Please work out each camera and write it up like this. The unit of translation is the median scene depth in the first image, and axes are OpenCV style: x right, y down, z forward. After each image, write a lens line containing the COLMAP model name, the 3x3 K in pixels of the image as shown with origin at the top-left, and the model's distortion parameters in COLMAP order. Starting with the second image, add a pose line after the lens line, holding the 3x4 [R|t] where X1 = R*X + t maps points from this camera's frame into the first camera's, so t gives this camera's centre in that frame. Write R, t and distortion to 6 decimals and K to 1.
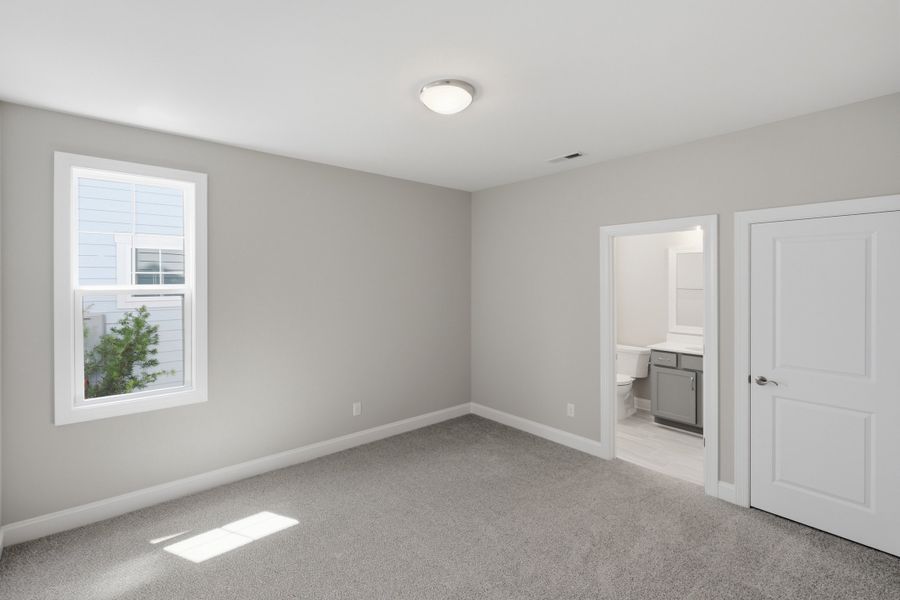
lens RADIAL K [[412.0, 0, 452.5], [0, 412.0, 289.0], [0, 0, 1]] dist [0.000351, 0.000147]
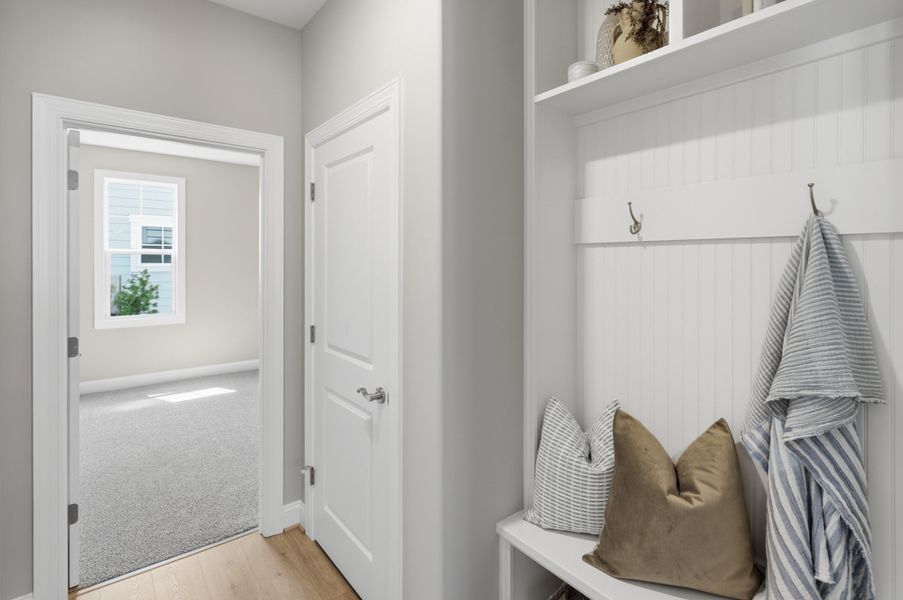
lens RADIAL K [[434.1, 0, 448.6], [0, 434.1, 273.6], [0, 0, 1]] dist [0.002631, 0.000939]
pose [[0.999017, 0.007909, -0.043609, 0.320950], [-0.007486, 0.999923, 0.009867, 0.039476], [0.043684, -0.009531, 0.999000, -0.407792]]
